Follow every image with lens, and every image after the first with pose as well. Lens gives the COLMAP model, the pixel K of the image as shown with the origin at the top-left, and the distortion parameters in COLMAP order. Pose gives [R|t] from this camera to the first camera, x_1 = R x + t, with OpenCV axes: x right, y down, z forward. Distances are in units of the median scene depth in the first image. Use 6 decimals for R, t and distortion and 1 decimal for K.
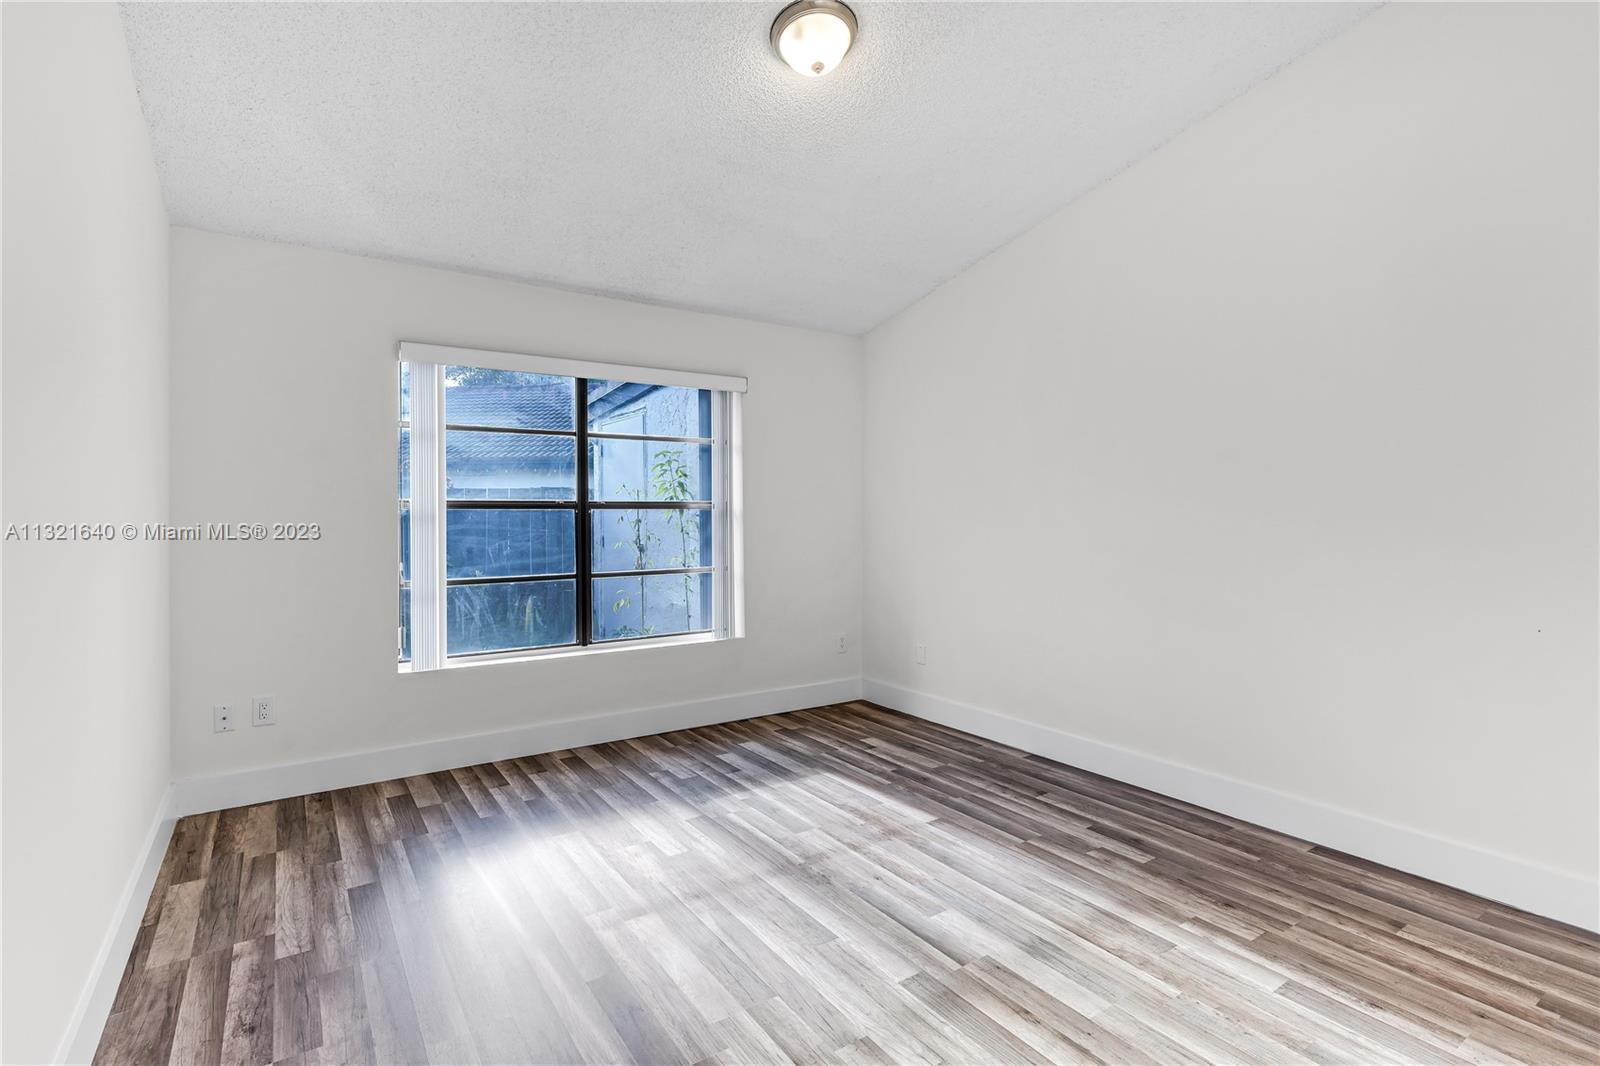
lens RADIAL K [[768.8, 0, 794.1], [0, 768.8, 523.5], [0, 0, 1]] dist [0.000518, -0.000599]
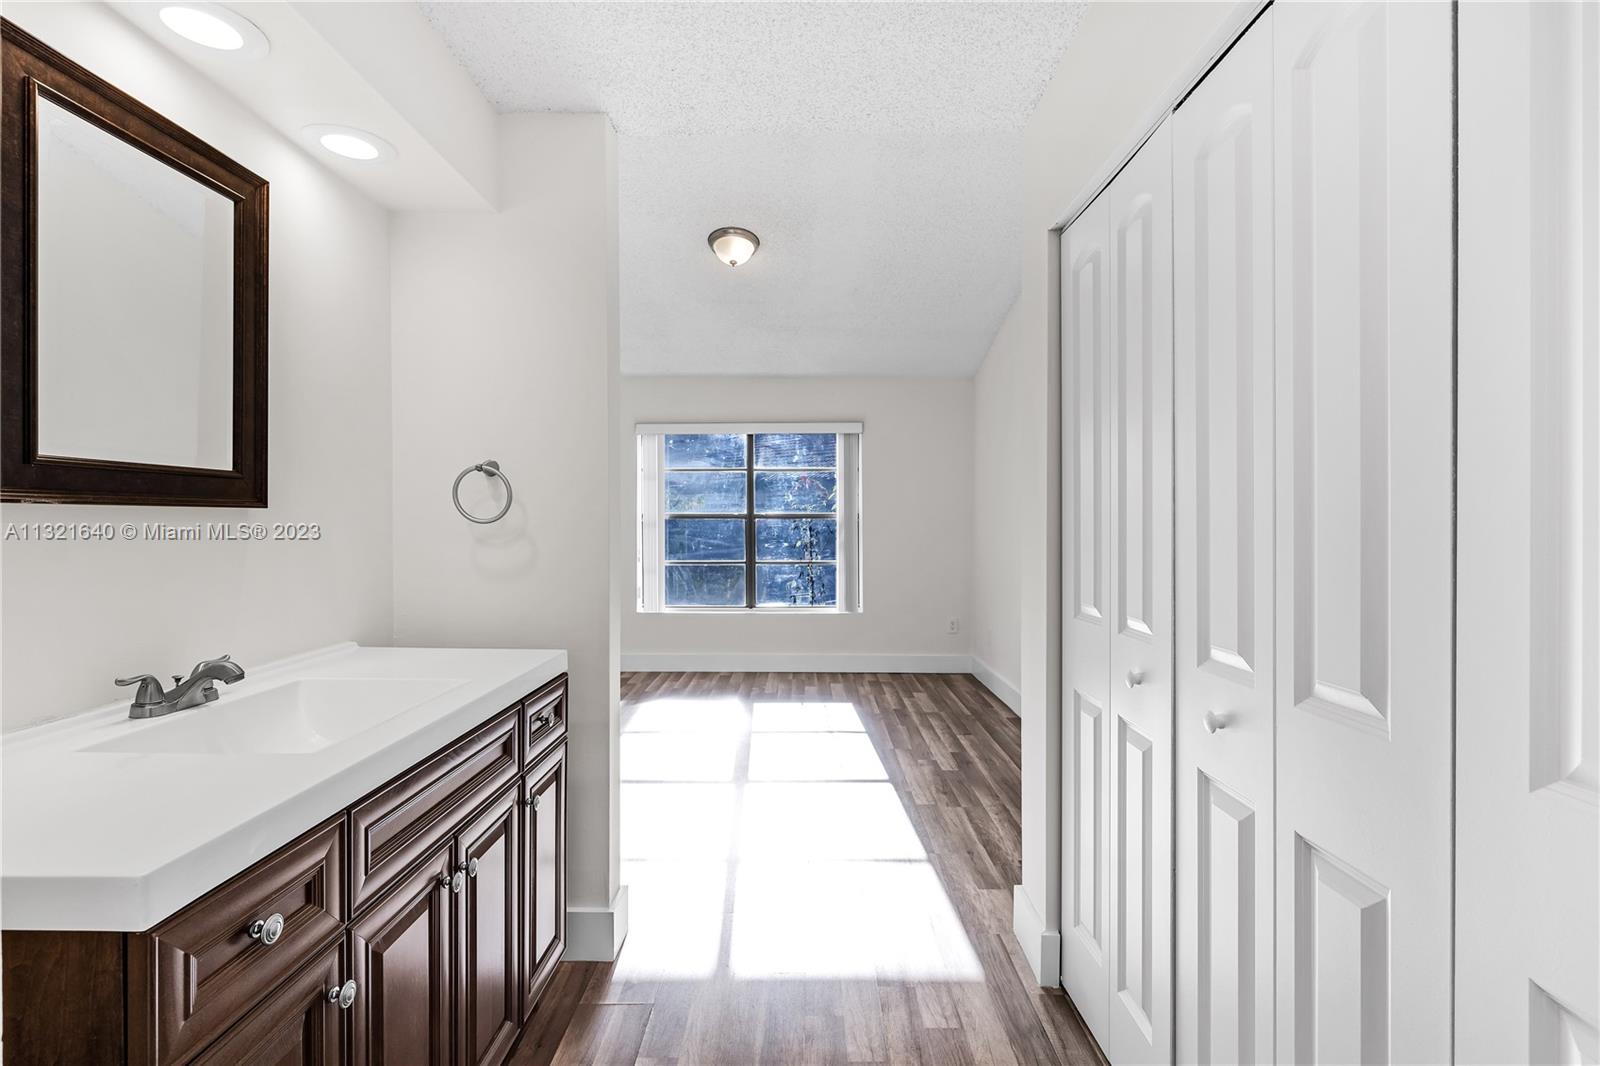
lens RADIAL K [[768.8, 0, 792.9], [0, 768.8, 525.7], [0, 0, 1]] dist [0.000518, -0.000599]
pose [[0.817154, 0.002980, -0.576412, 0.888324], [-0.009448, 0.999922, -0.008223, 0.008373], [0.576342, 0.012166, 0.817118, -0.264609]]
